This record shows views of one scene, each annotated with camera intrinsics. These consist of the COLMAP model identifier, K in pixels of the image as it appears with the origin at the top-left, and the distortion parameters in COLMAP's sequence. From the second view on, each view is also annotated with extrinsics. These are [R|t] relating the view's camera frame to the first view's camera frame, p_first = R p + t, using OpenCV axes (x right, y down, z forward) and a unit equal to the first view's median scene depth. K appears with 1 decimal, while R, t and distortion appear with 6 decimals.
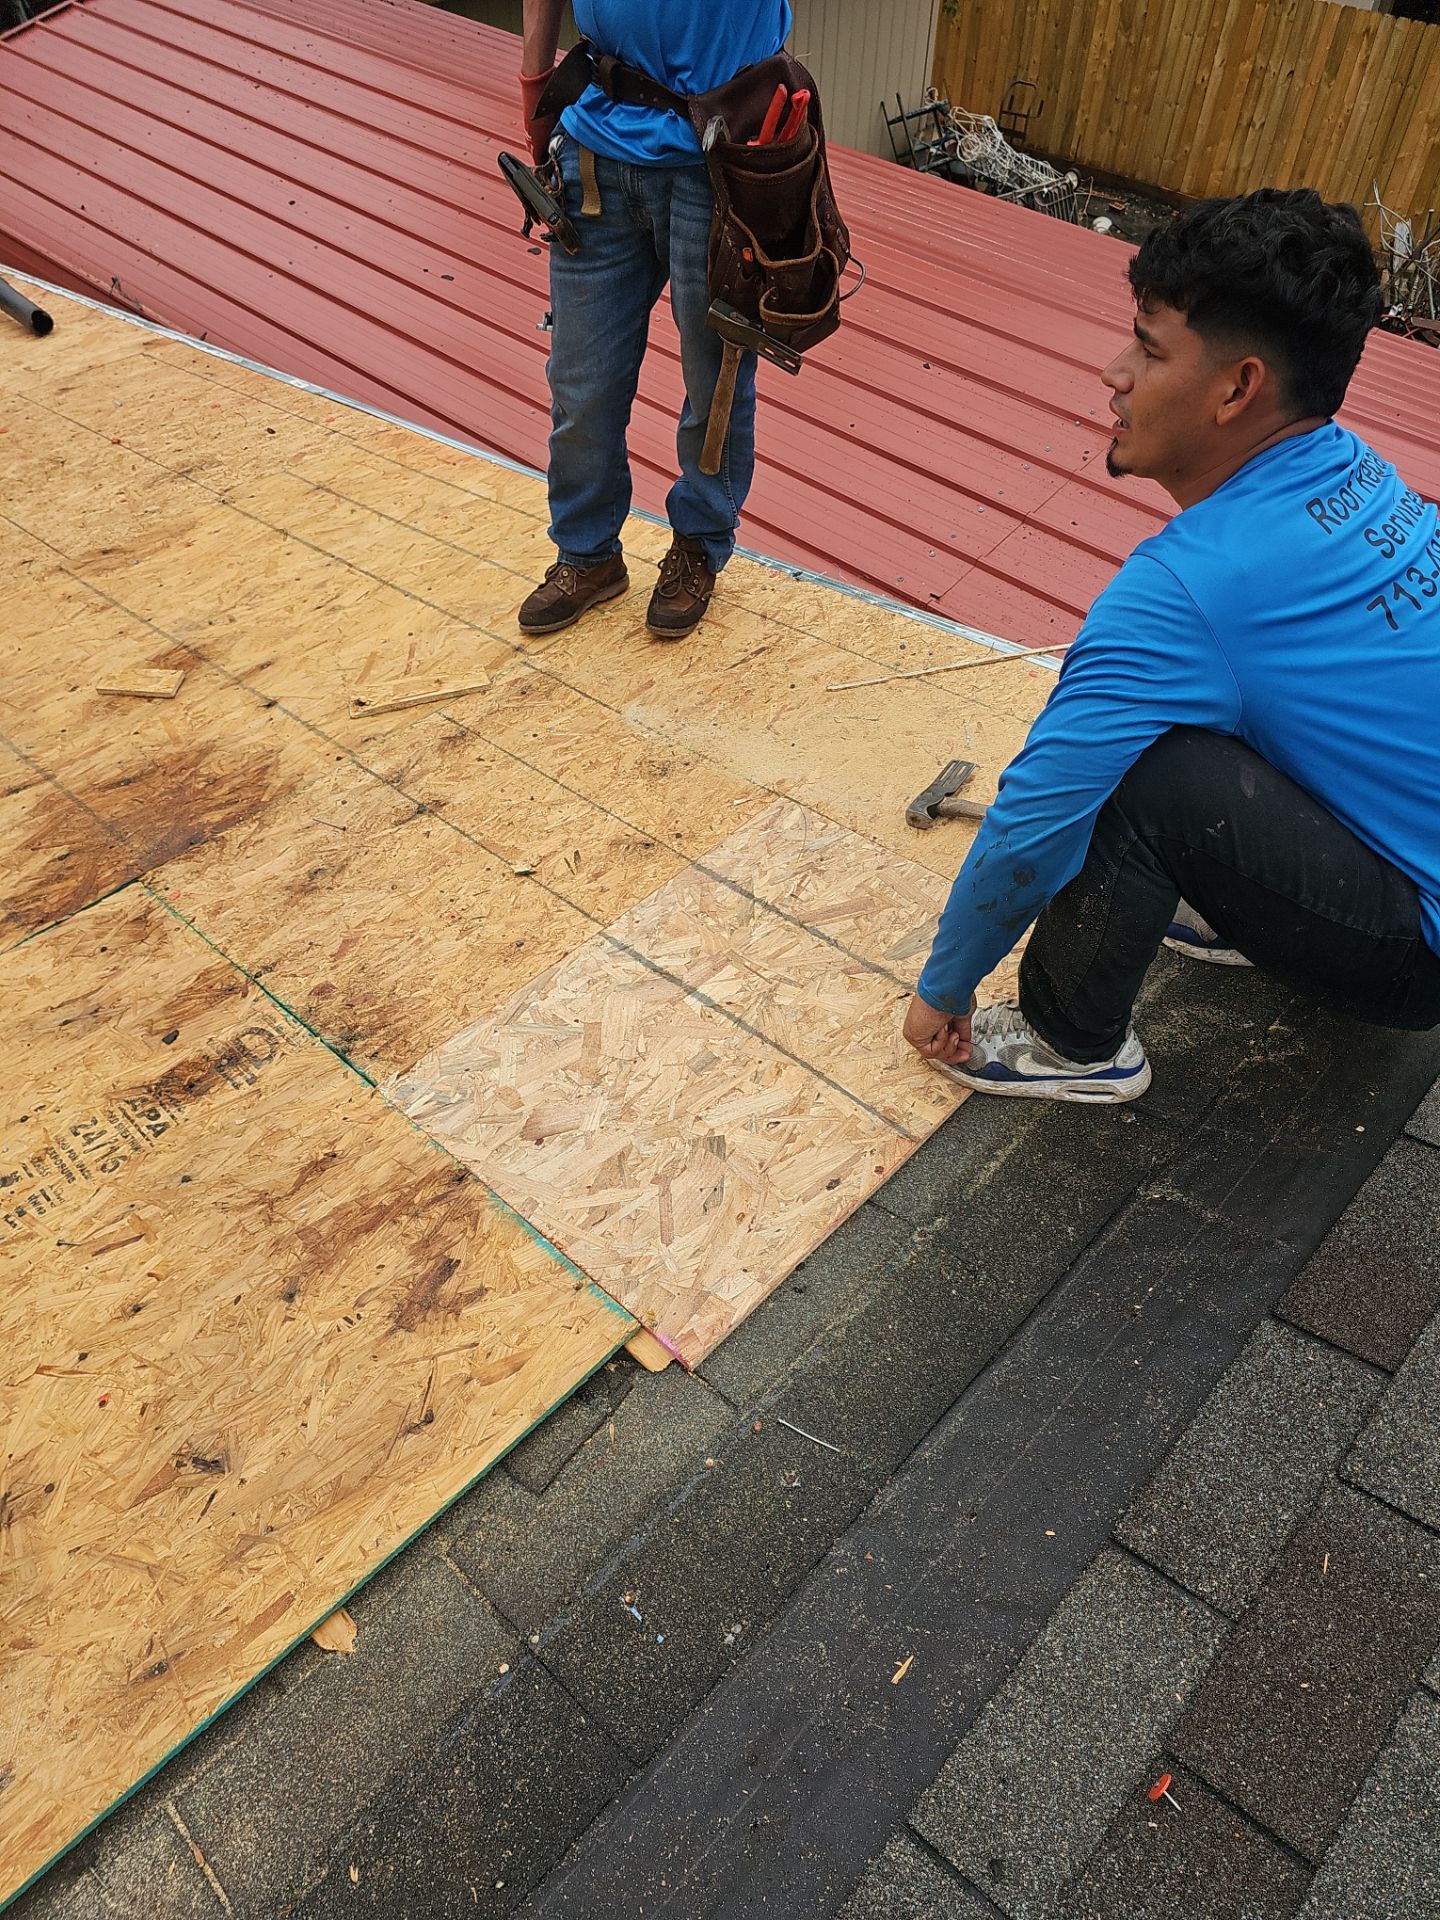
lens RADIAL K [[1295.9, 0, 720.0], [0, 1295.9, 960.0], [0, 0, 1]] dist [0.041672, -0.036681]
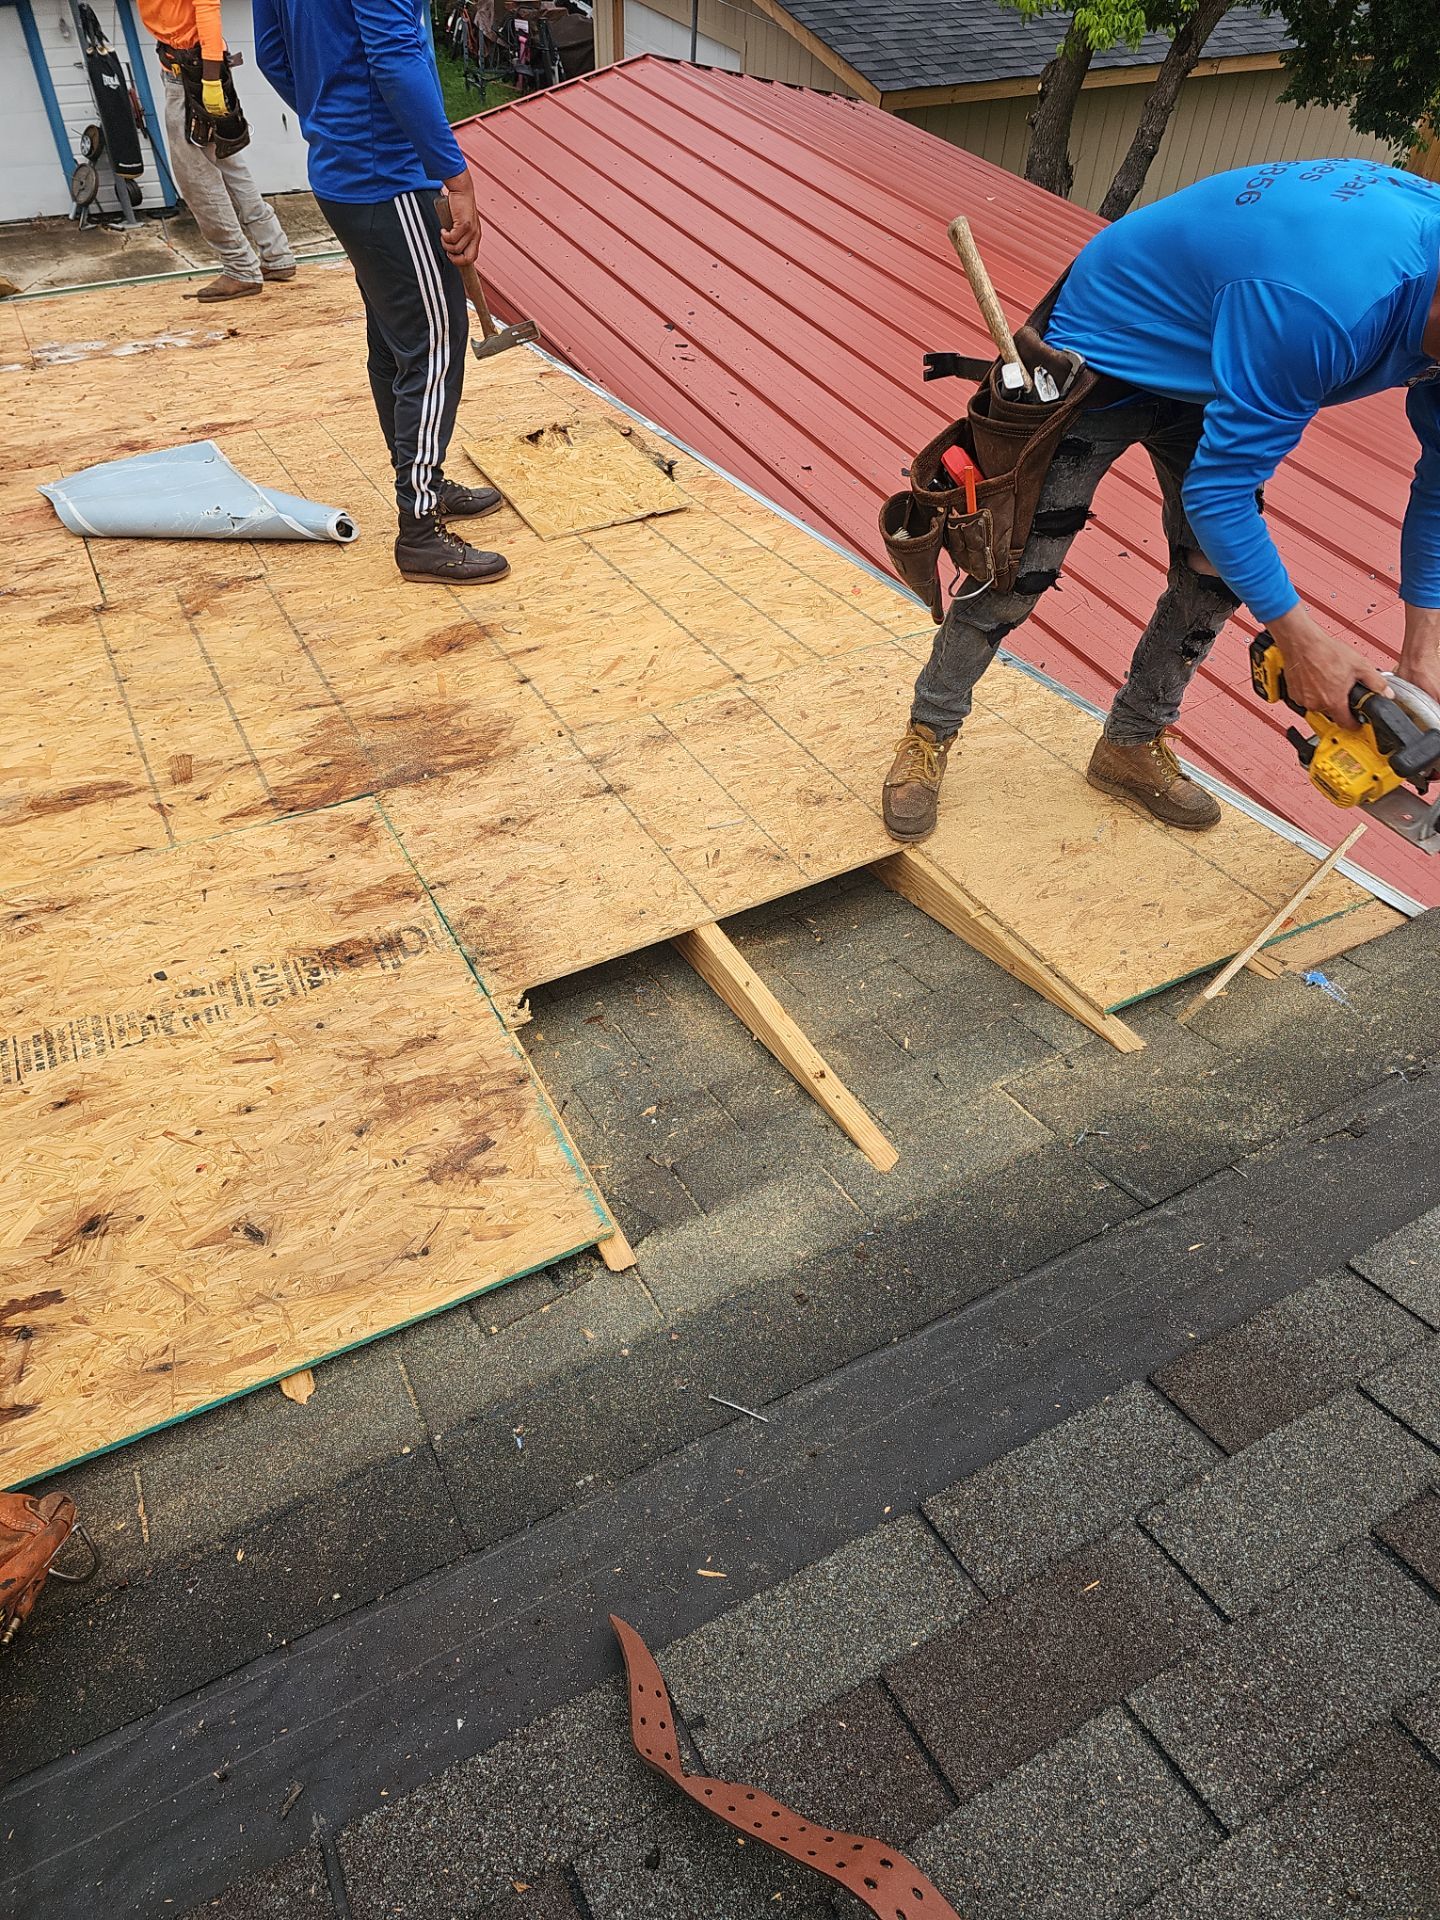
lens RADIAL K [[1291.7, 0, 724.2], [0, 1291.7, 914.8], [0, 0, 1]] dist [0.076690, -0.073014]
pose [[0.948660, 0.230469, -0.216629, 0.186819], [-0.246375, 0.967927, -0.049154, 0.031685], [0.198352, 0.100002, 0.975016, -0.127404]]
